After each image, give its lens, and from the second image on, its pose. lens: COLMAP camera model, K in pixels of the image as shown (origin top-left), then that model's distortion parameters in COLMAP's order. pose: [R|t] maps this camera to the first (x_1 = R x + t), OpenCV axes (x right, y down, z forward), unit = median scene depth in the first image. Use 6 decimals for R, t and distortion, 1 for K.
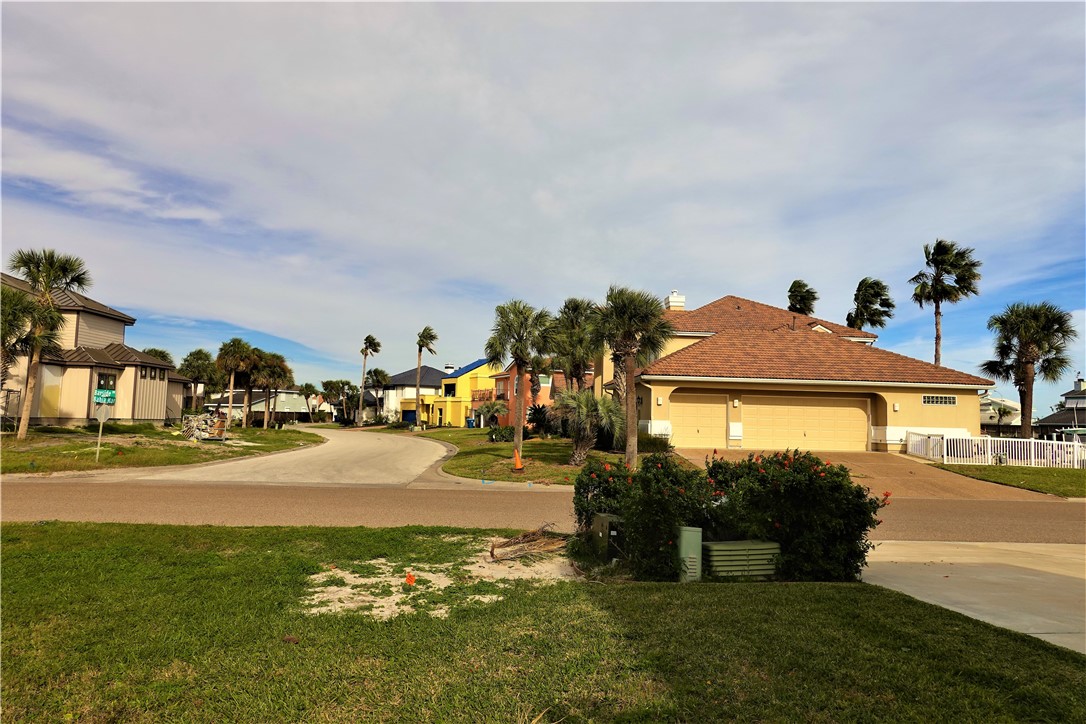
lens RADIAL K [[723.2, 0, 535.8], [0, 723.2, 349.9], [0, 0, 1]] dist [-0.001321, 0.001055]
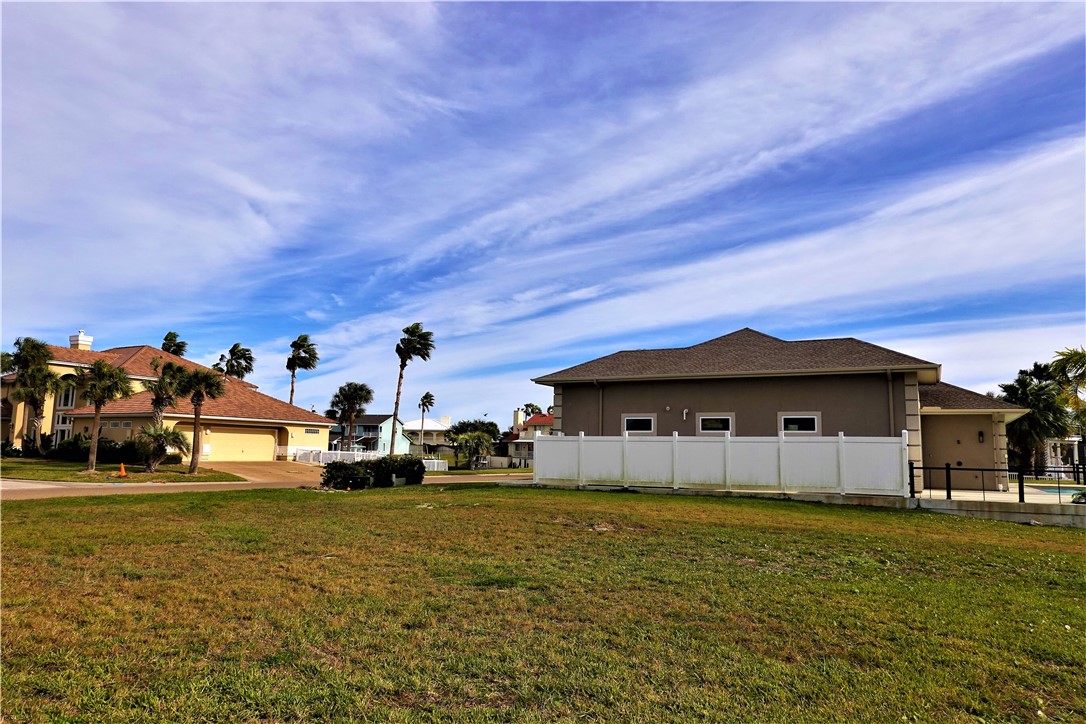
lens RADIAL K [[723.2, 0, 547.4], [0, 723.2, 342.5], [0, 0, 1]] dist [-0.001321, 0.001055]
pose [[0.521620, 0.114778, 0.845422, -0.678198], [-0.087772, 0.992871, -0.080641, -0.055984], [-0.848651, -0.032141, 0.527976, -0.444768]]
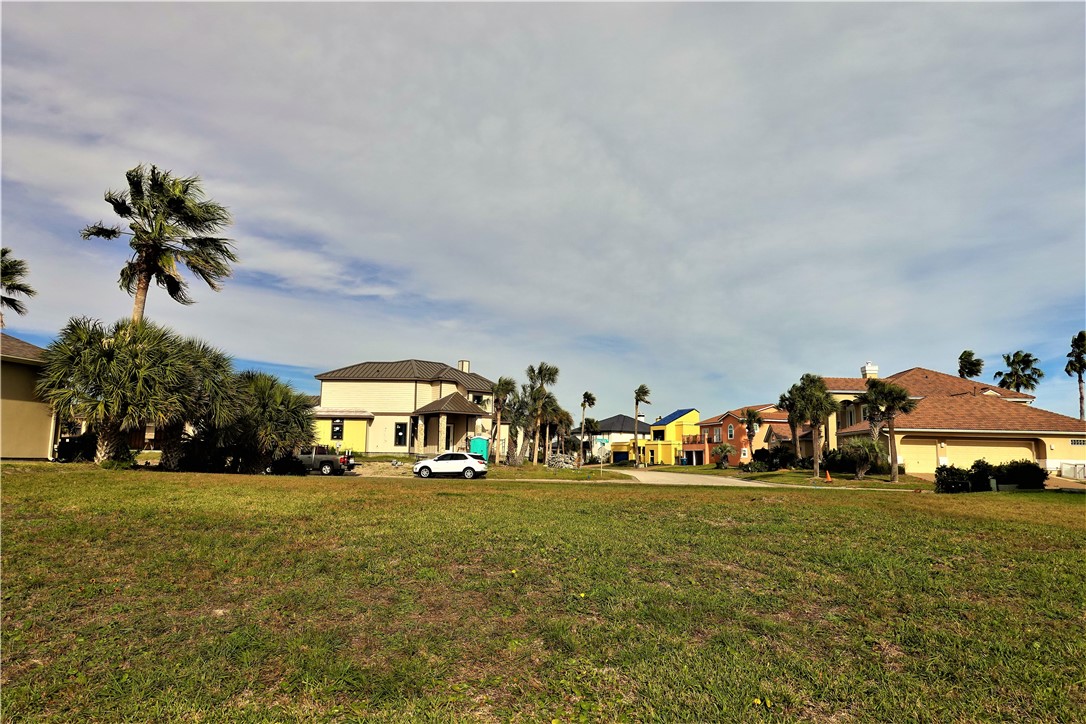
lens RADIAL K [[723.2, 0, 539.7], [0, 723.2, 352.4], [0, 0, 1]] dist [-0.001321, 0.001055]
pose [[0.988808, -0.022666, -0.147460, -0.357637], [0.014386, 0.998272, -0.056975, -0.050968], [0.148497, 0.054216, 0.987426, -0.709517]]
